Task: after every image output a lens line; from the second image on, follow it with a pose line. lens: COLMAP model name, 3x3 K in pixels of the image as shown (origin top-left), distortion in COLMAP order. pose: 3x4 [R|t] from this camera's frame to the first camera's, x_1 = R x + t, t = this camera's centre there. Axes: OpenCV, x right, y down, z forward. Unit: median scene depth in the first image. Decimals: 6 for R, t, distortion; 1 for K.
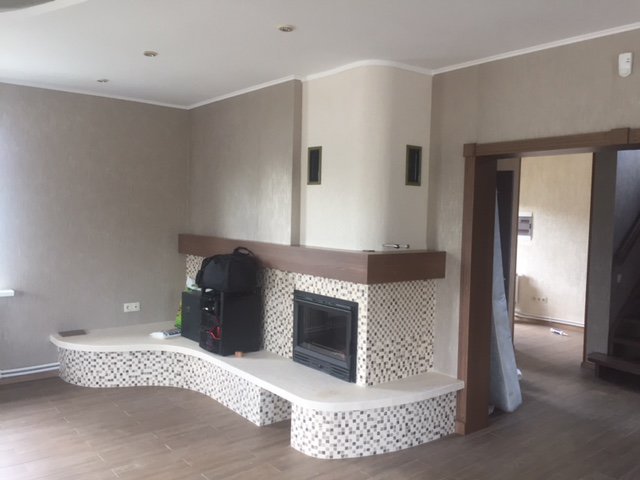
lens RADIAL K [[550.5, 0, 317.0], [0, 550.5, 244.6], [0, 0, 1]] dist [0.051552, -0.020130]
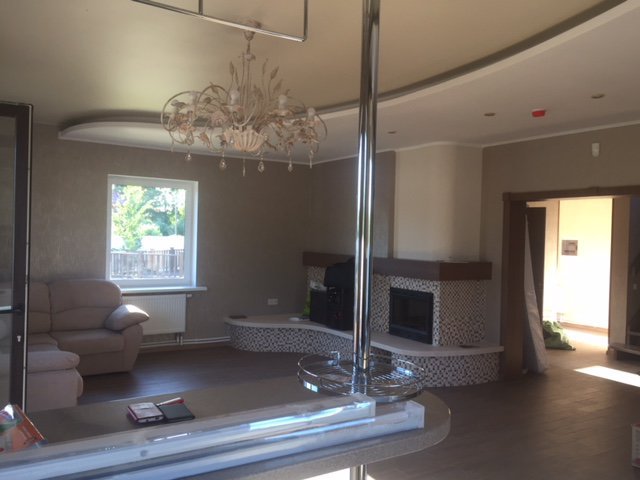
lens RADIAL K [[550.5, 0, 313.7], [0, 550.5, 249.8], [0, 0, 1]] dist [0.051552, -0.020130]
pose [[0.991750, 0.002731, -0.128154, -0.056989], [-0.007183, 0.999386, -0.034292, 0.032673], [0.127982, 0.034929, 0.991161, -0.554364]]
